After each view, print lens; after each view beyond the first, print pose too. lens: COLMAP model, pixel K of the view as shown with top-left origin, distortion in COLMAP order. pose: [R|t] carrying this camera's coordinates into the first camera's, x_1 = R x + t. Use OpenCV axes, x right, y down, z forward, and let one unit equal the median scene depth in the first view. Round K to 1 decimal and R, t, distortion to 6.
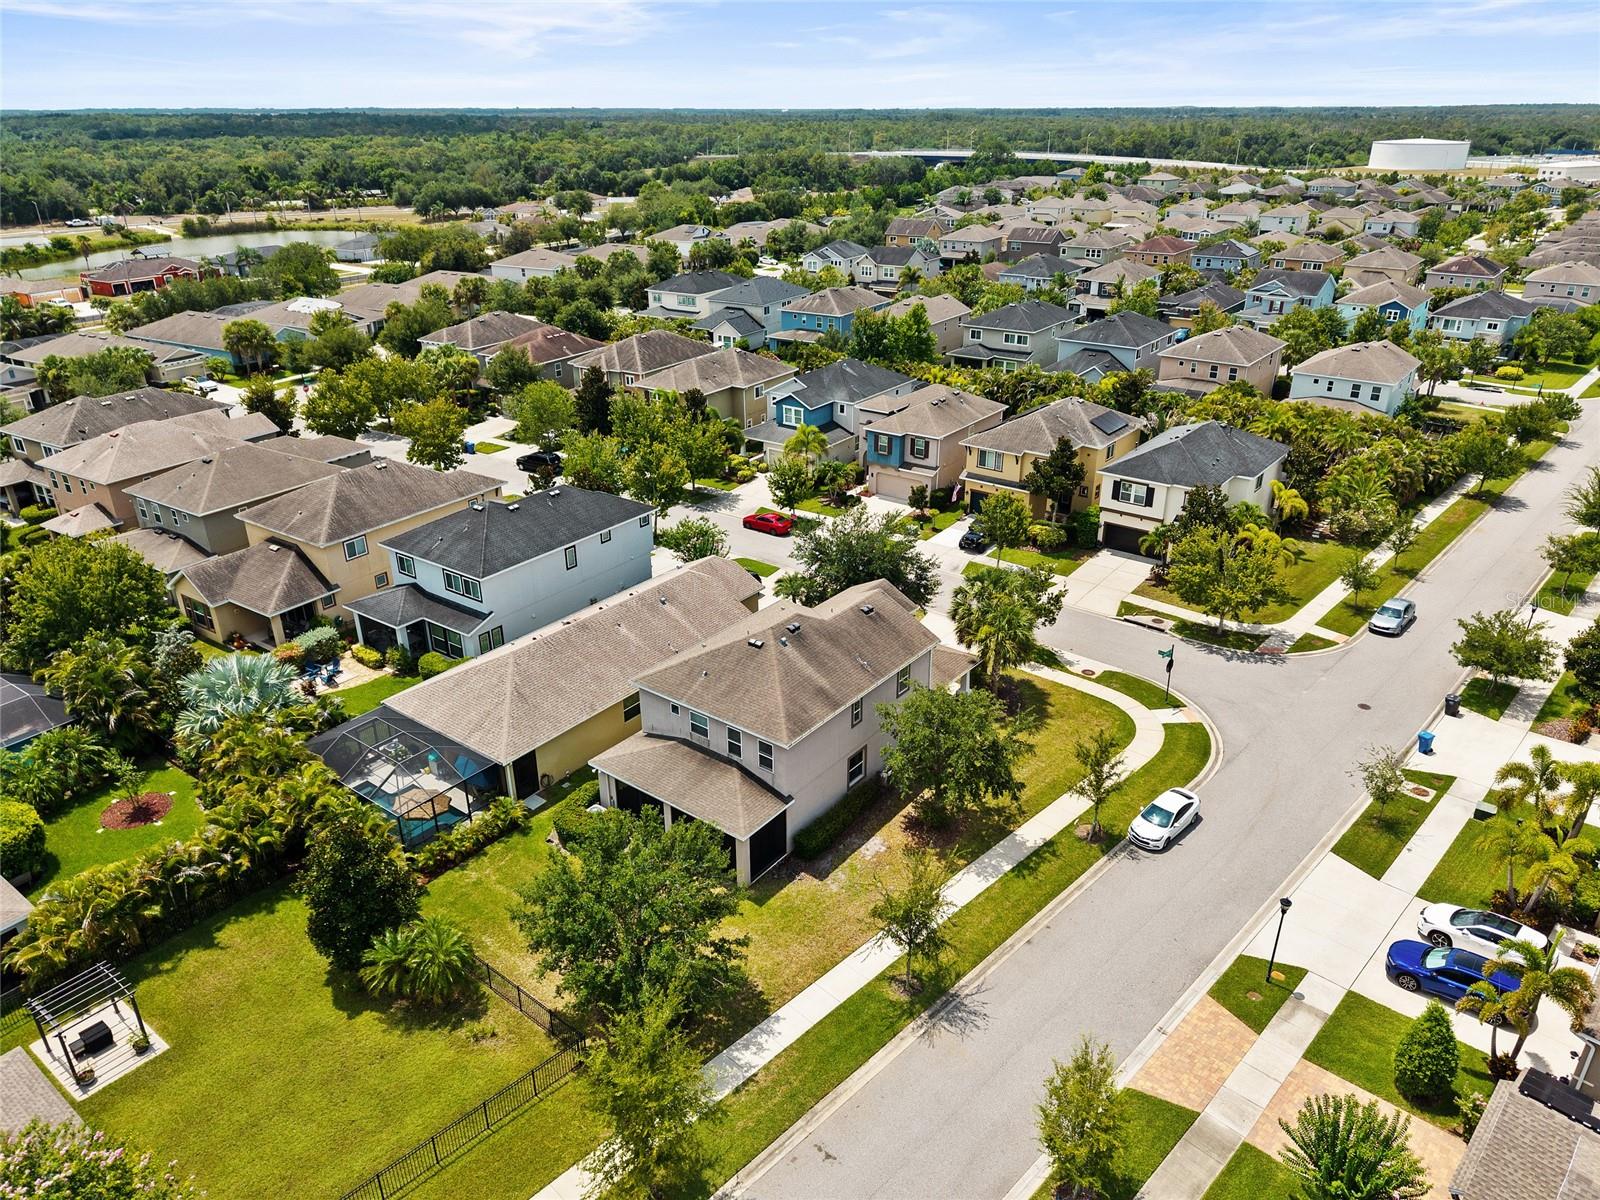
lens RADIAL K [[1060.8, 0, 805.1], [0, 1060.8, 596.0], [0, 0, 1]] dist [0.030097, -0.039336]
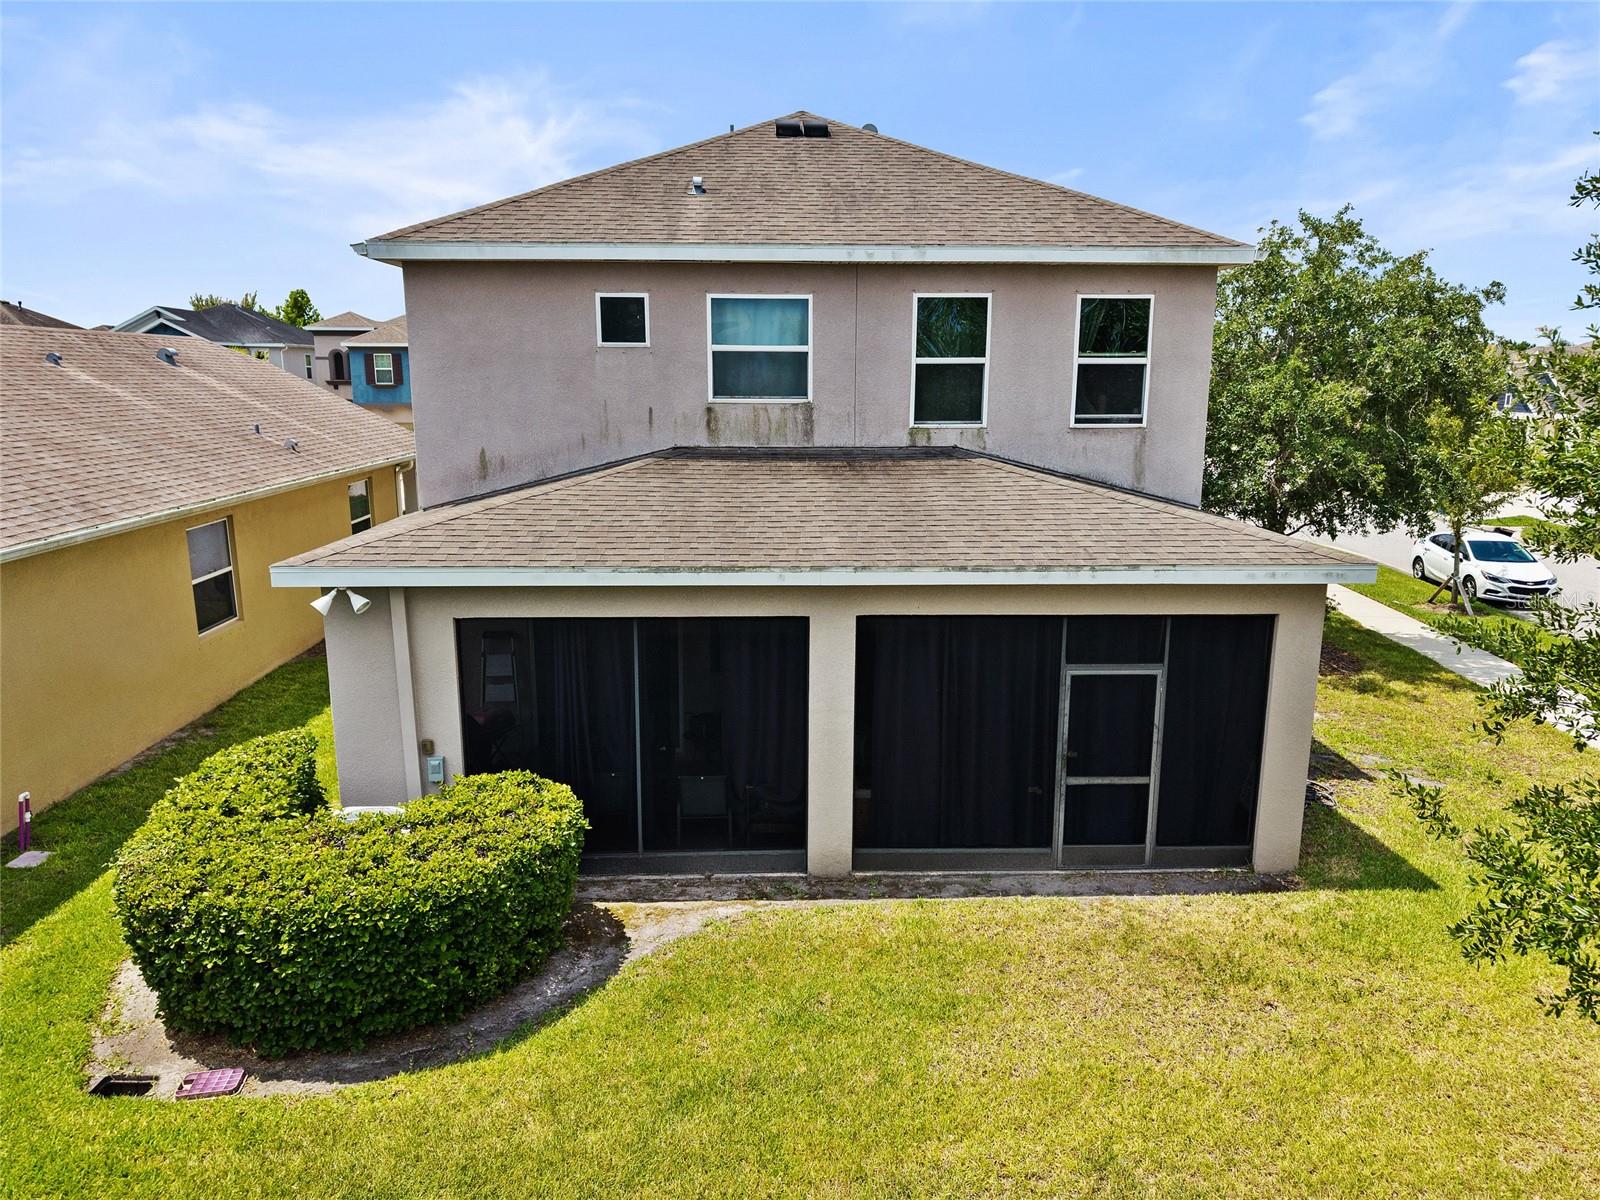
lens RADIAL K [[1079.1, 0, 800.0], [0, 1079.1, 600.0], [0, 0, 1]] dist [0.059691, -0.097822]
pose [[0.767249, -0.118988, 0.630215, -0.175677], [0.260644, 0.955682, -0.136880, 0.146261], [-0.585998, 0.269283, 0.764260, 0.563515]]
